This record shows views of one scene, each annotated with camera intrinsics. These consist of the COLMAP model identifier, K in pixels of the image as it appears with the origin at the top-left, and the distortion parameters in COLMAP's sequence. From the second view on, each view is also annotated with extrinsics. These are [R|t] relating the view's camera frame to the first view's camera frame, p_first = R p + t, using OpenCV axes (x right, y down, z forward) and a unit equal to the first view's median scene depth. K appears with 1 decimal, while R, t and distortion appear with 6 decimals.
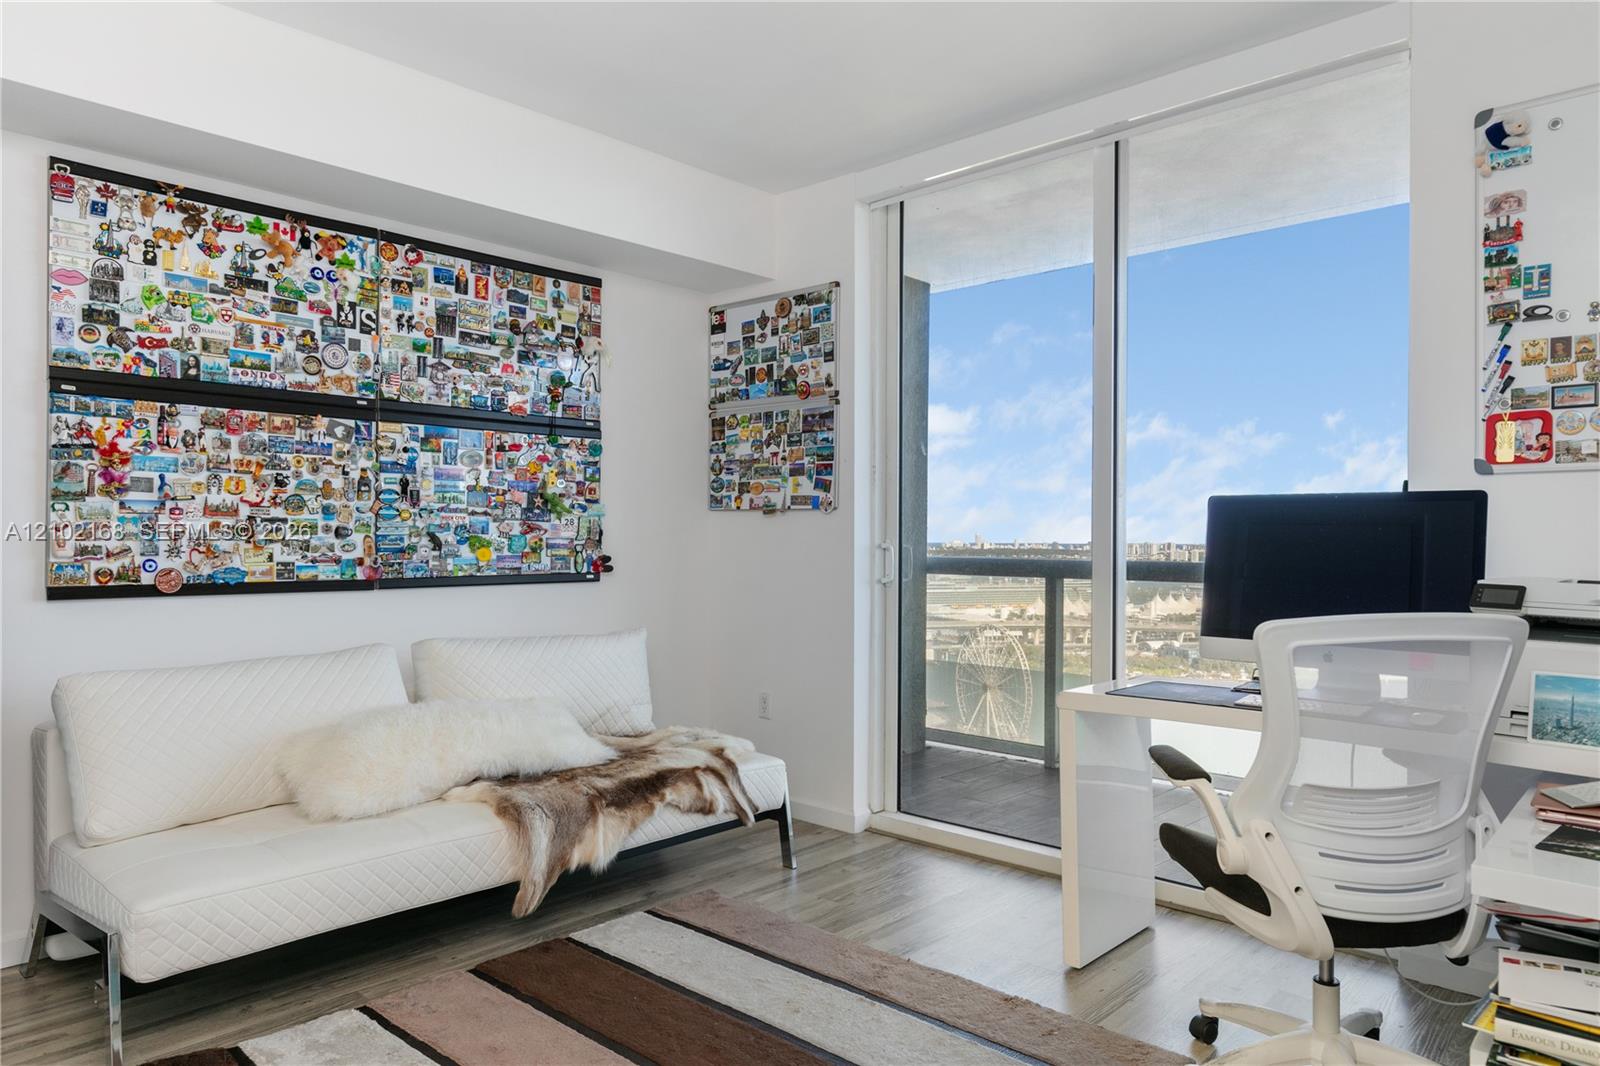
lens RADIAL K [[1060.3, 0, 799.2], [0, 1060.3, 539.2], [0, 0, 1]] dist [-0.000589, -0.004255]
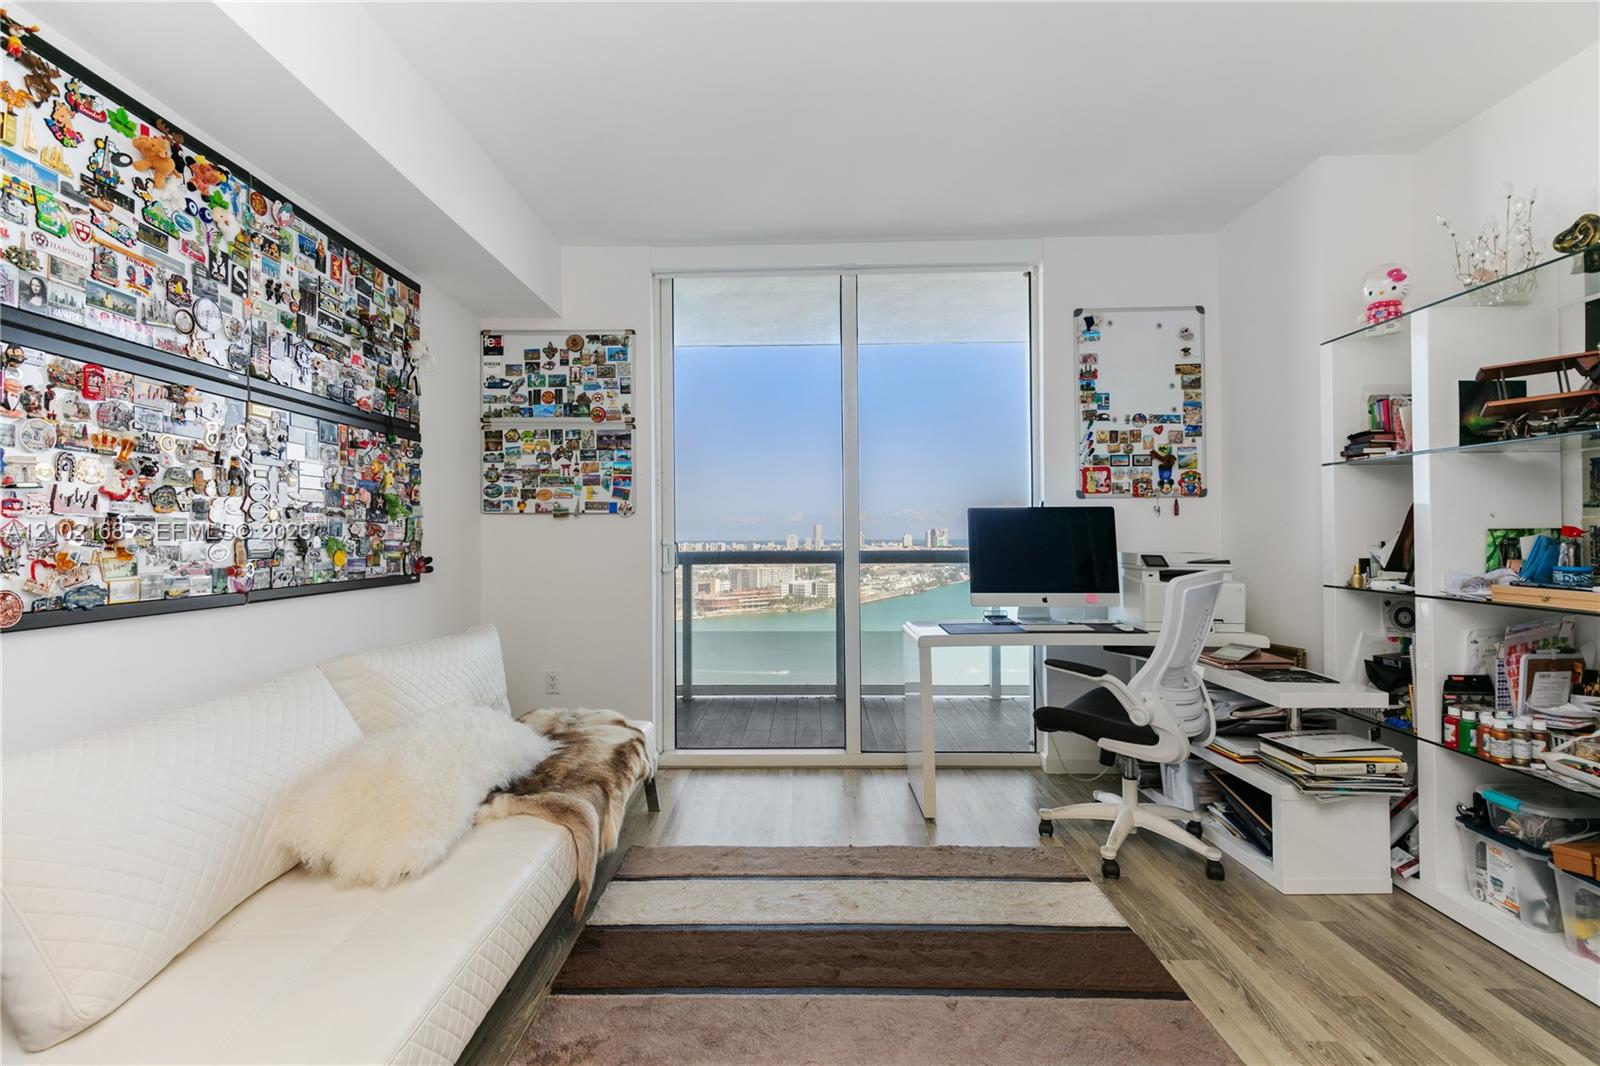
lens RADIAL K [[731.8, 0, 797.9], [0, 731.8, 525.3], [0, 0, 1]] dist [0.002995, -0.002211]
pose [[0.735028, 0.000045, 0.678037, -0.476174], [0.012152, 0.999838, -0.013240, -0.001208], [-0.677928, 0.017972, 0.734909, 0.288112]]
